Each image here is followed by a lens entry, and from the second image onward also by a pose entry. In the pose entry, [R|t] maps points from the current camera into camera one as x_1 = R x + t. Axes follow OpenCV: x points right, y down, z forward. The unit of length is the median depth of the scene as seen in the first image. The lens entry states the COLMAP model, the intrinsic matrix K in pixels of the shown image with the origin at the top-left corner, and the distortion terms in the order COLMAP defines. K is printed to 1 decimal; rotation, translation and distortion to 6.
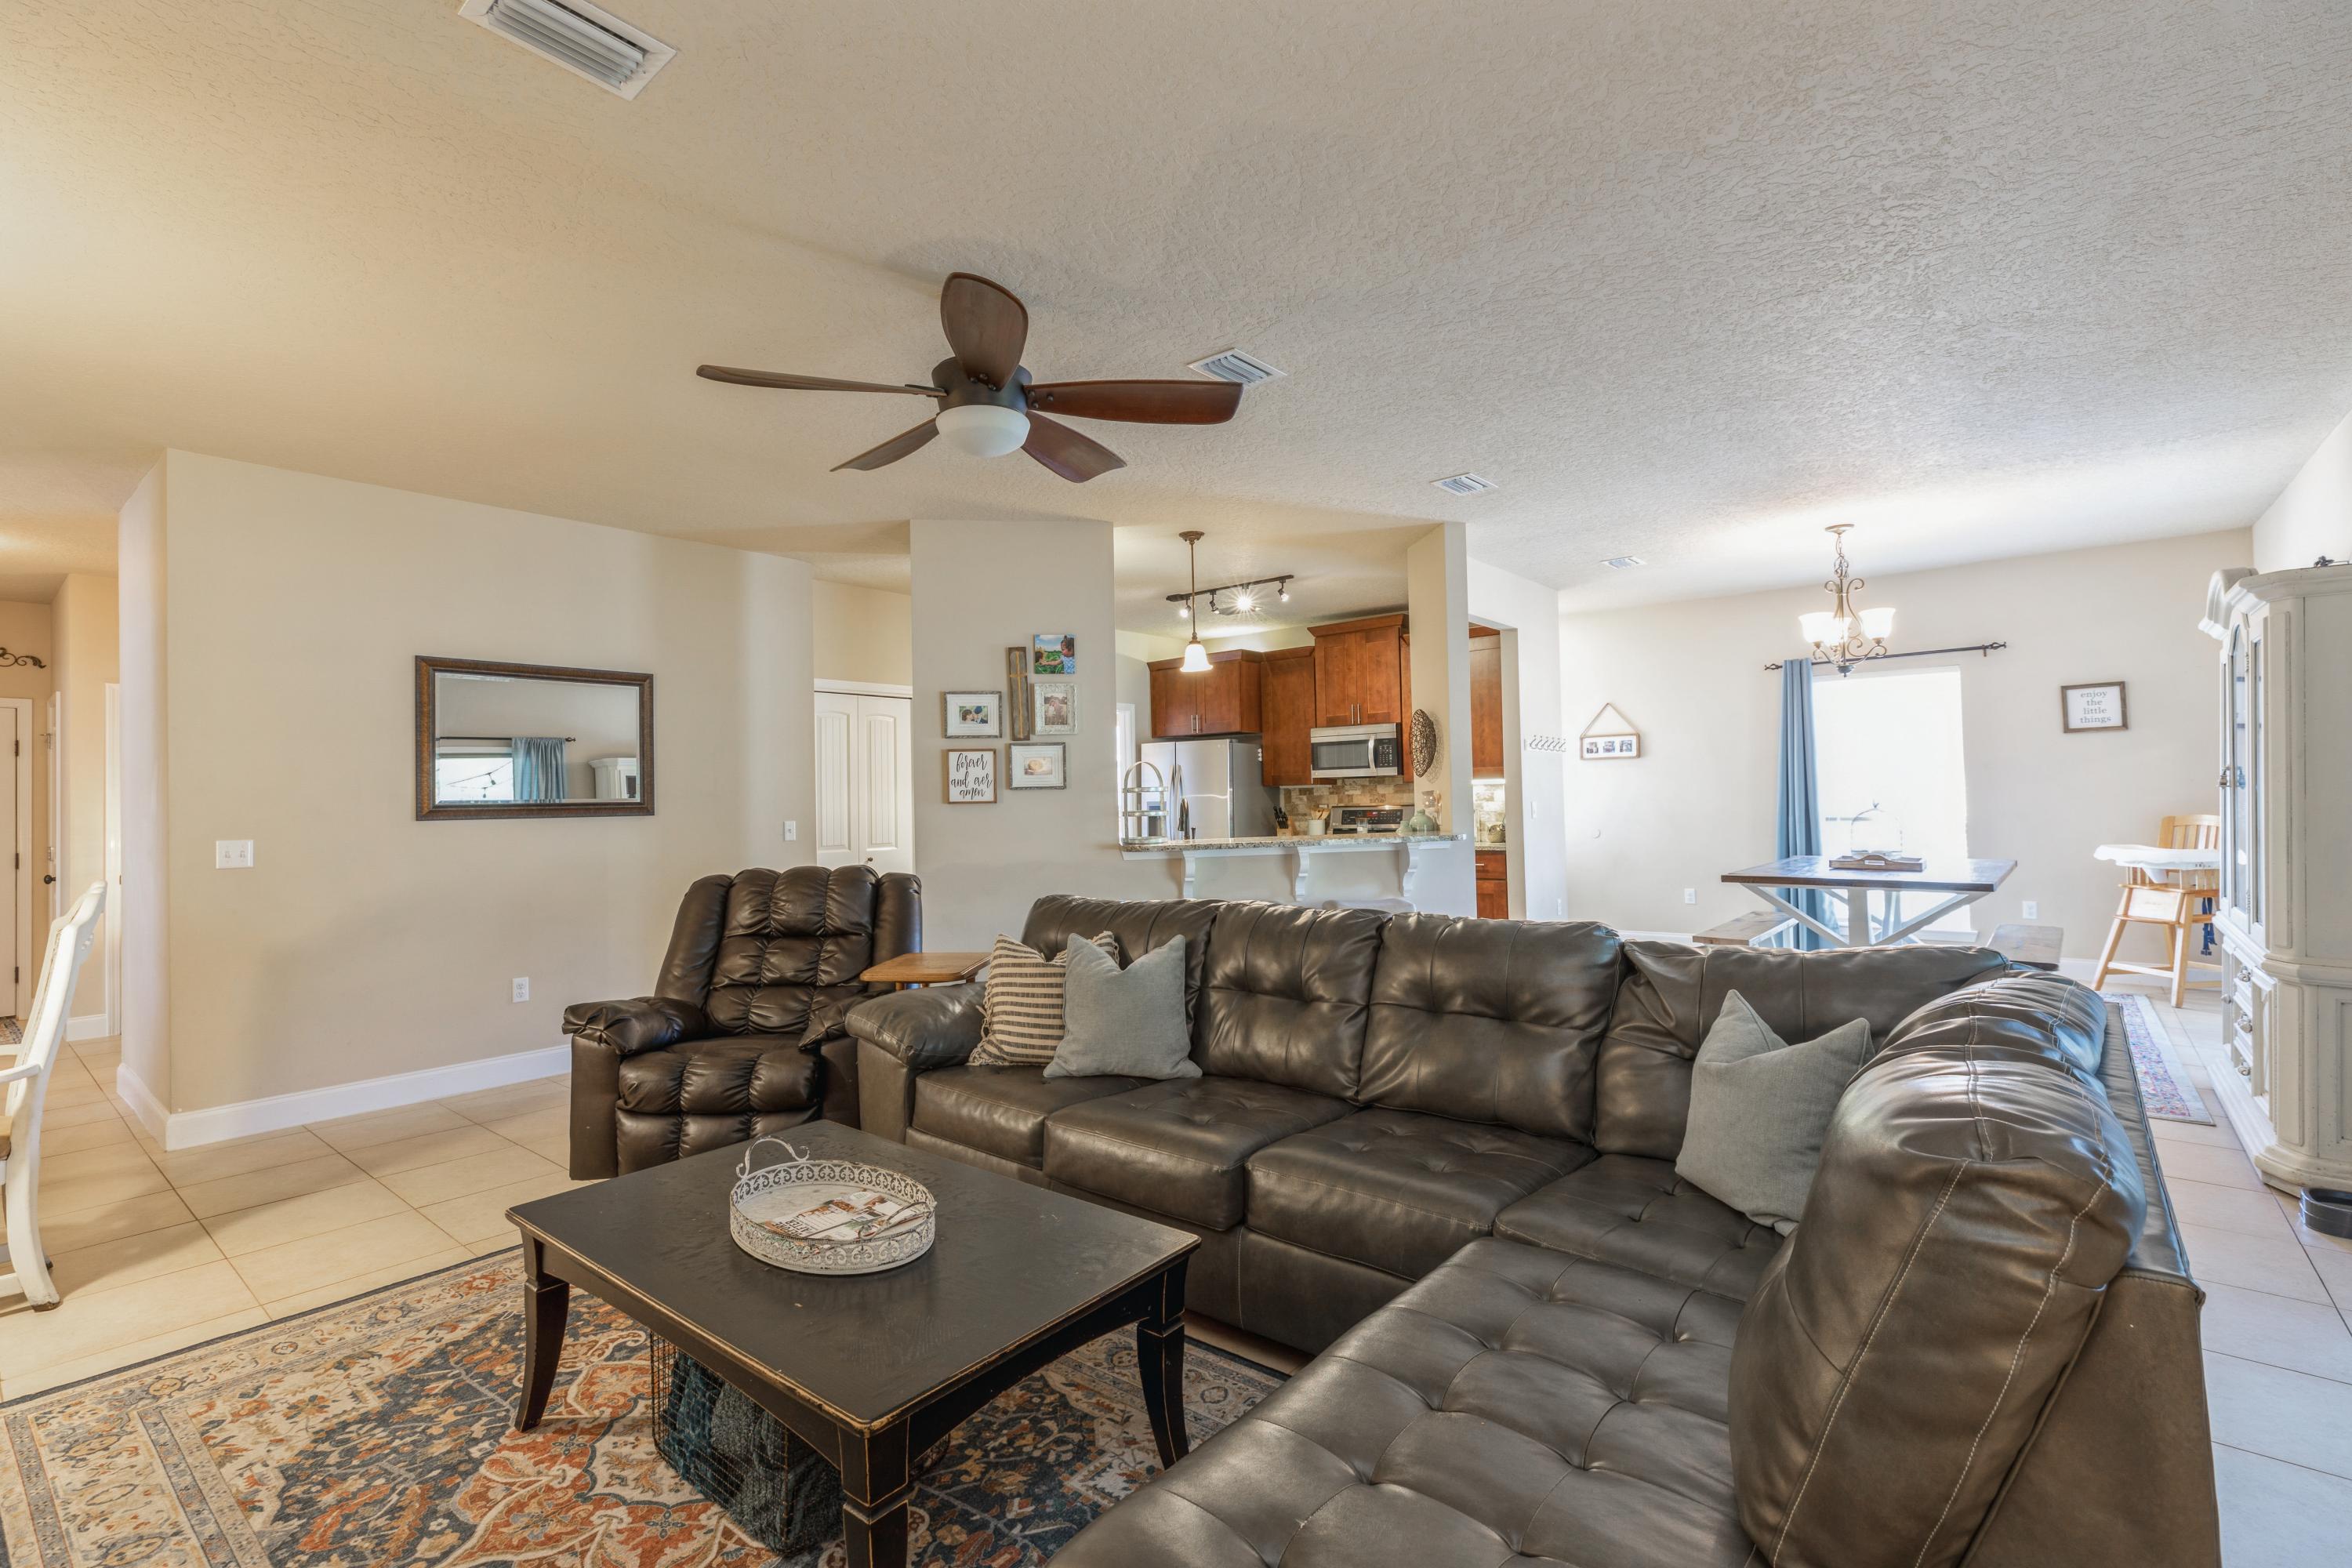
lens RADIAL K [[1047.7, 0, 1160.7], [0, 1047.7, 779.6], [0, 0, 1]] dist [0.001688, -0.000356]
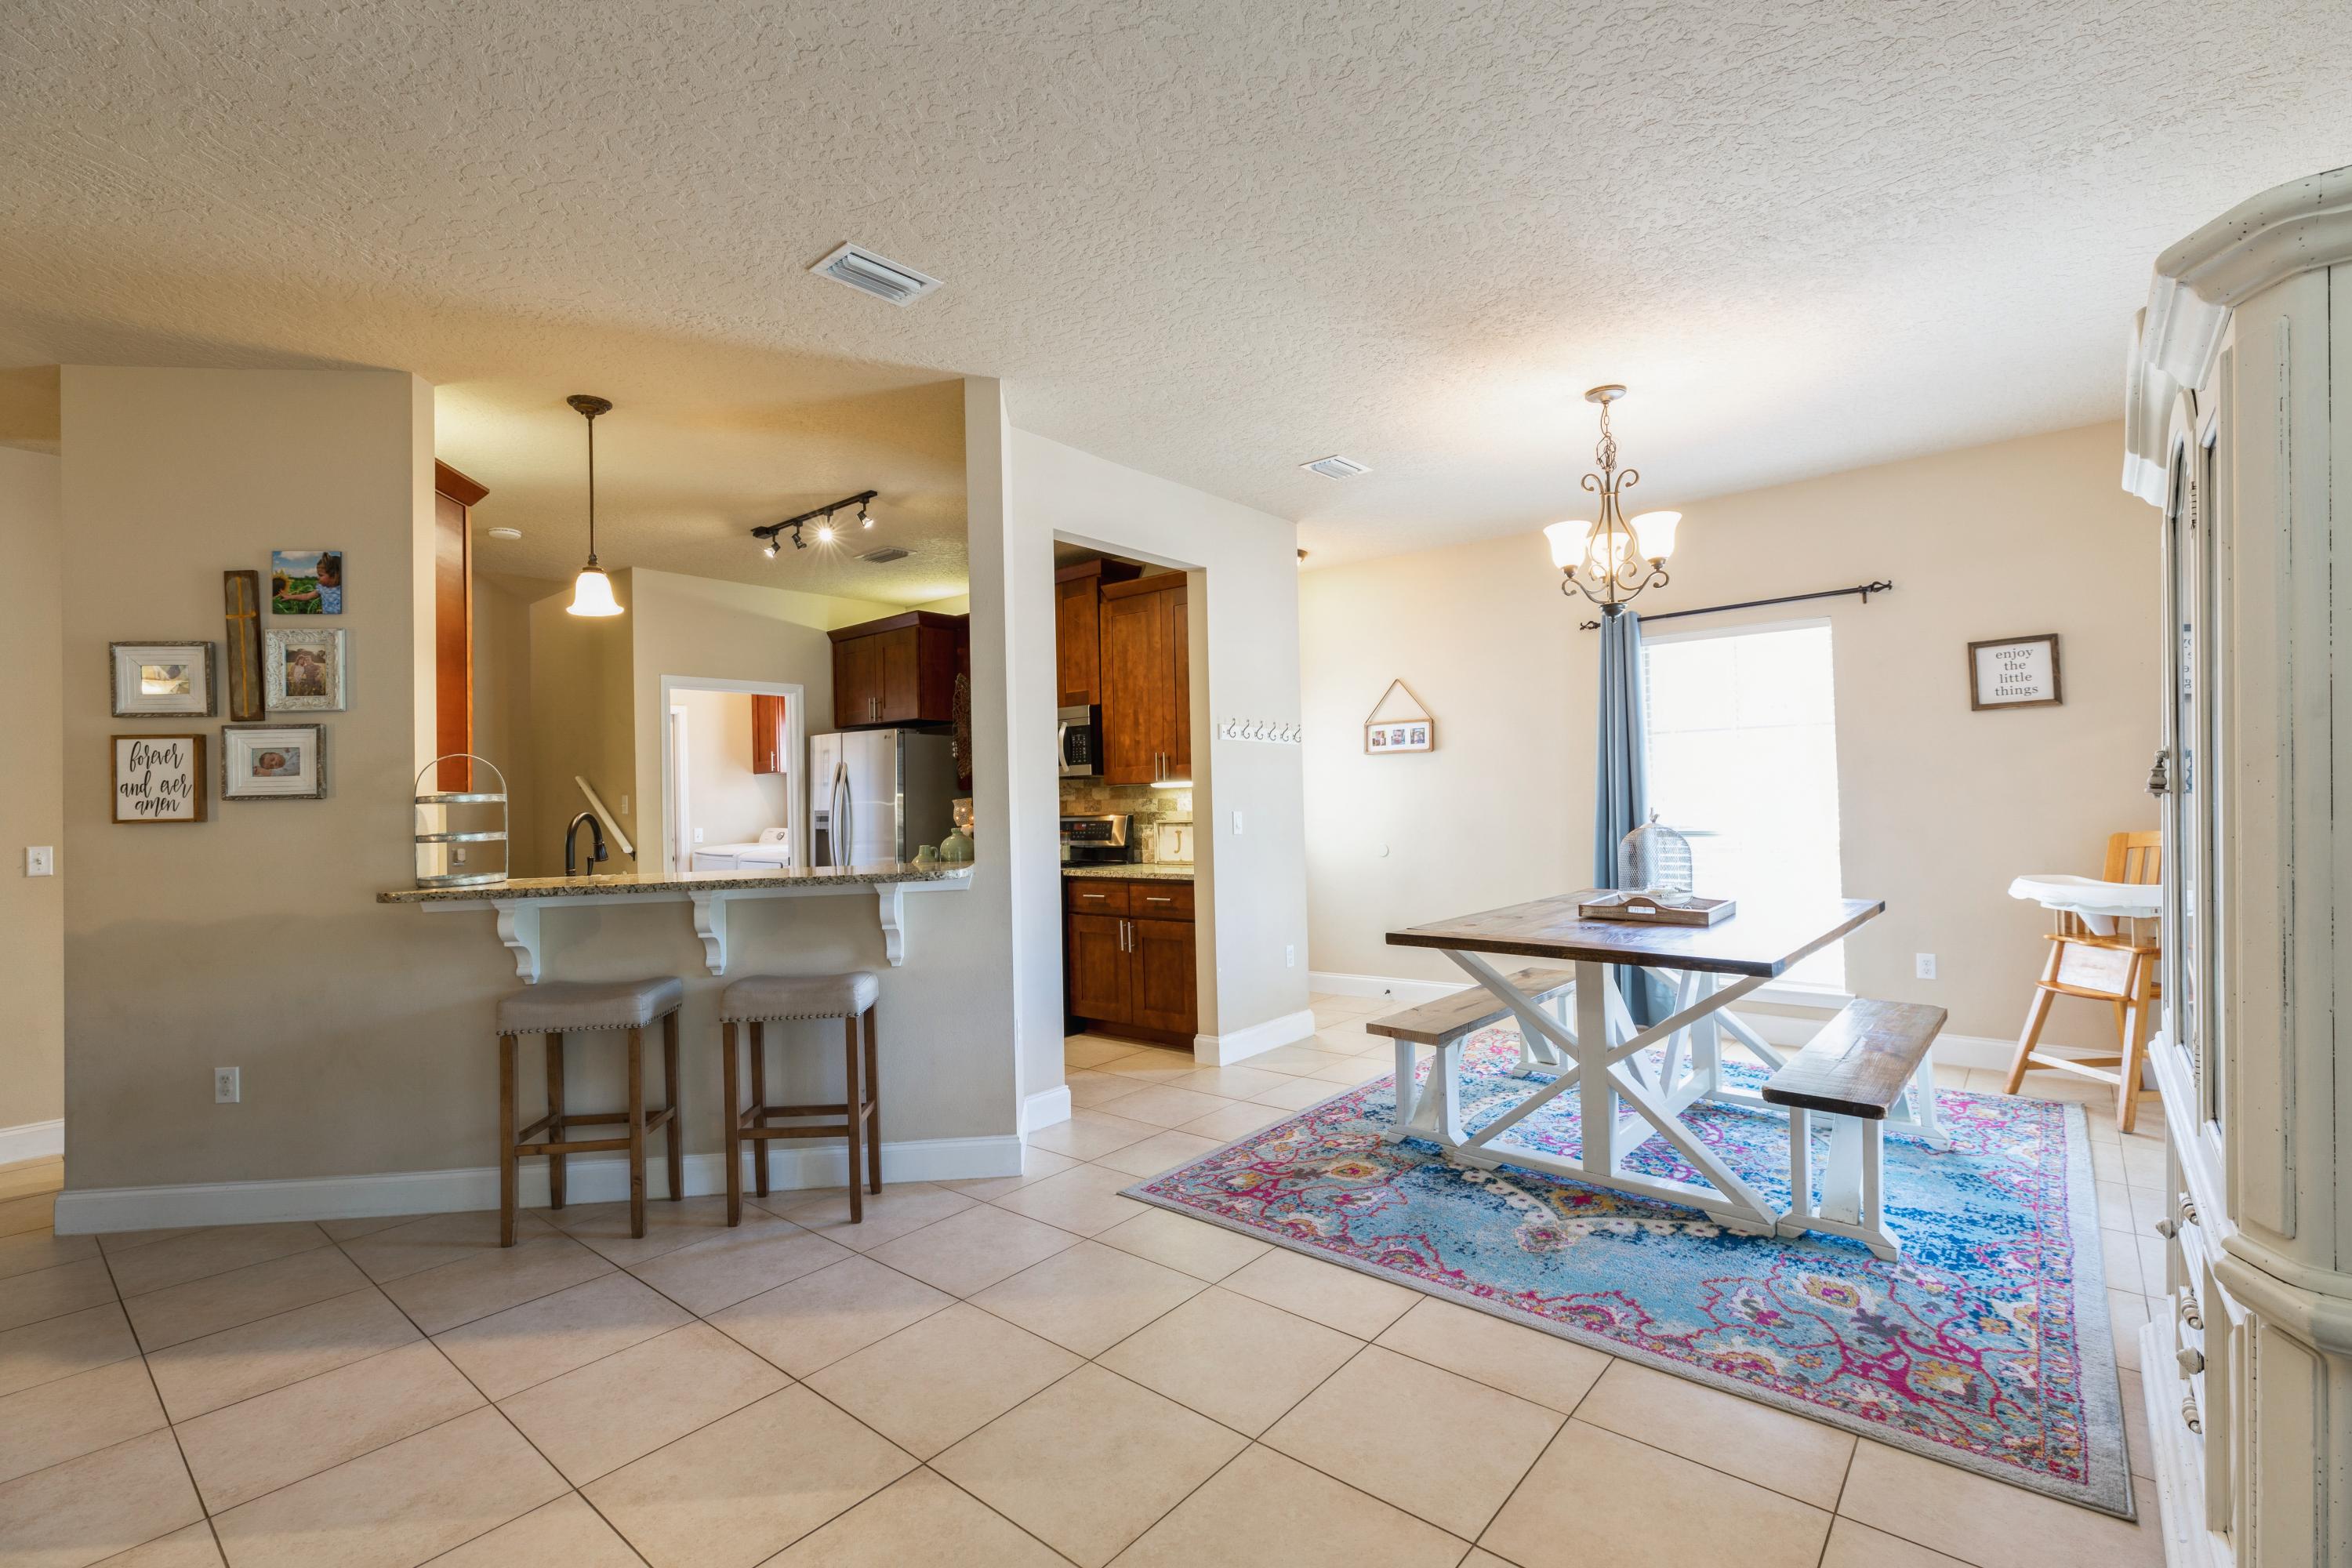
lens RADIAL K [[1045.0, 0, 1165.1], [0, 1045.0, 784.1], [0, 0, 1]] dist [0.003020, -0.000110]
pose [[0.999976, -0.003081, -0.006245, 0.377943], [0.003100, 0.999991, 0.002955, 0.000043], [0.006235, -0.002974, 0.999976, 0.348054]]
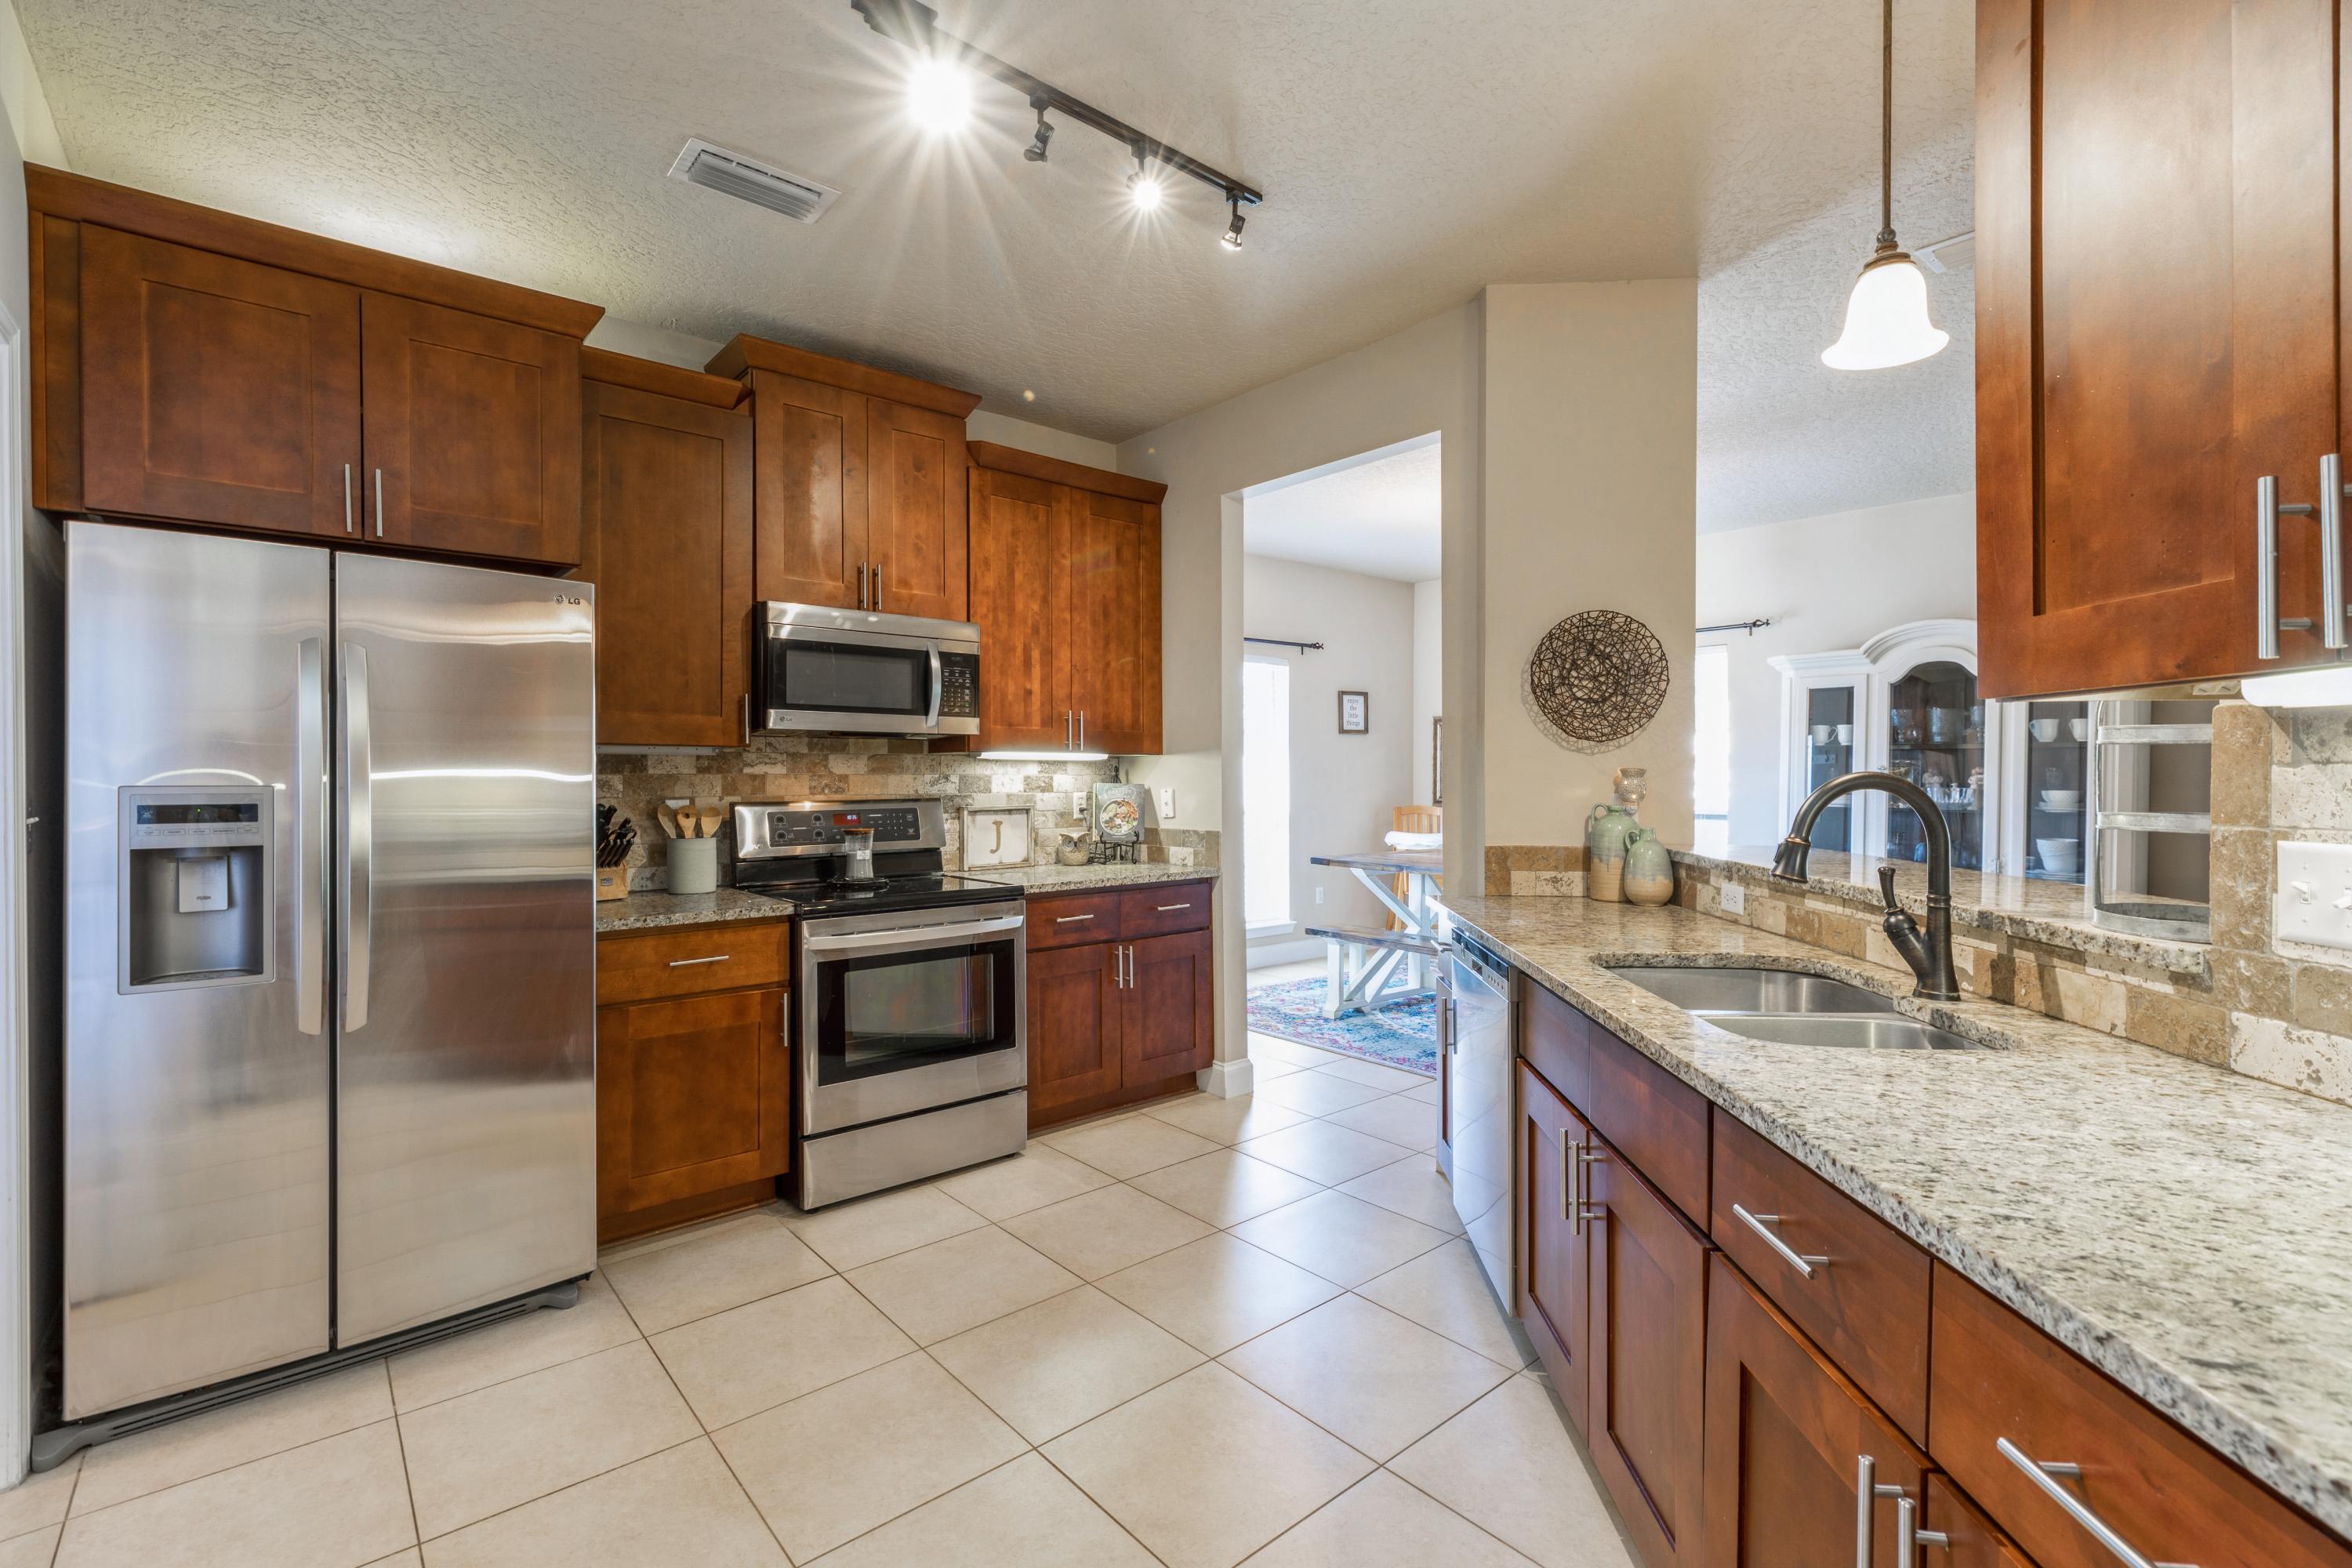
lens RADIAL K [[1050.4, 0, 1166.0], [0, 1050.4, 777.8], [0, 0, 1]] dist [0.002005, 0.000063]
pose [[0.167771, 0.020023, 0.985623, -0.297197], [-0.020683, 0.999645, -0.016787, 0.028307], [-0.985609, -0.017569, 0.168126, 1.122159]]
